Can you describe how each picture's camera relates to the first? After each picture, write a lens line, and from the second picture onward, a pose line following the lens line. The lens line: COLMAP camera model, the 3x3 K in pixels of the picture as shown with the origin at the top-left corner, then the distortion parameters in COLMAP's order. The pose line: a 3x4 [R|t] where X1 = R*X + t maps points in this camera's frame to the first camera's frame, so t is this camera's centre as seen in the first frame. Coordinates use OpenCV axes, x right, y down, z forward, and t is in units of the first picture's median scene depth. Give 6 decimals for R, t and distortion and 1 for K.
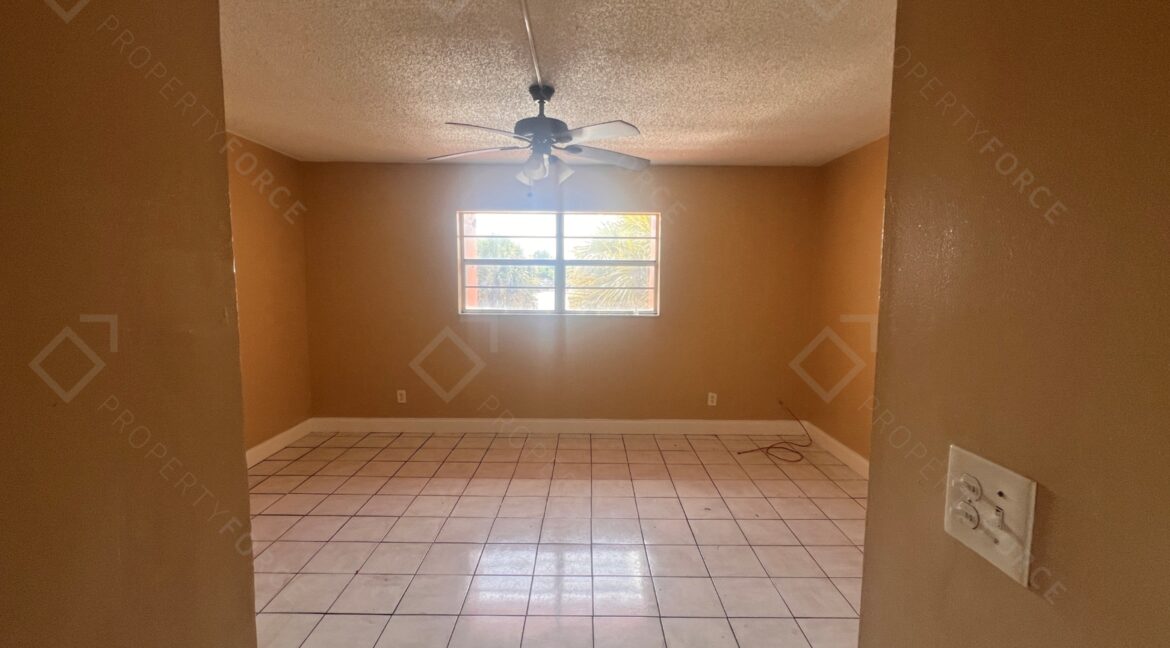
lens RADIAL K [[493.9, 0, 584.1], [0, 493.9, 327.3], [0, 0, 1]] dist [-0.001609, 0.000007]
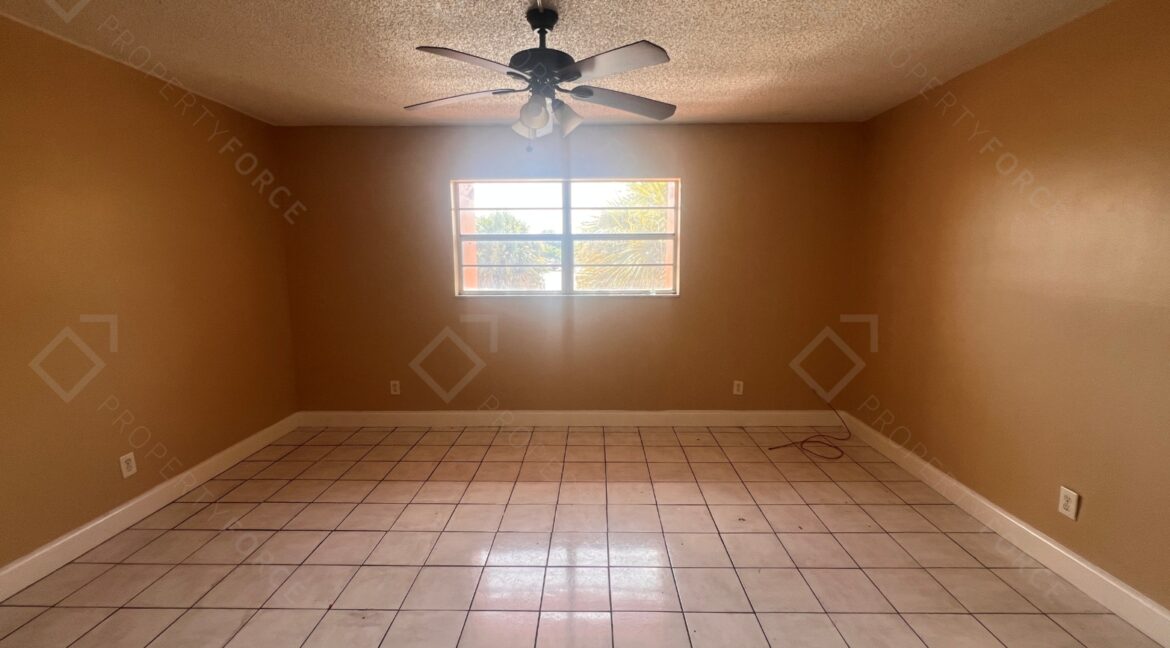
lens RADIAL K [[493.9, 0, 584.1], [0, 493.9, 327.3], [0, 0, 1]] dist [-0.001609, 0.000007]
pose [[0.999818, -0.010394, -0.015969, -0.007019], [0.011043, 0.999093, 0.041134, -0.005425], [0.015527, -0.041303, 0.999026, 0.123461]]
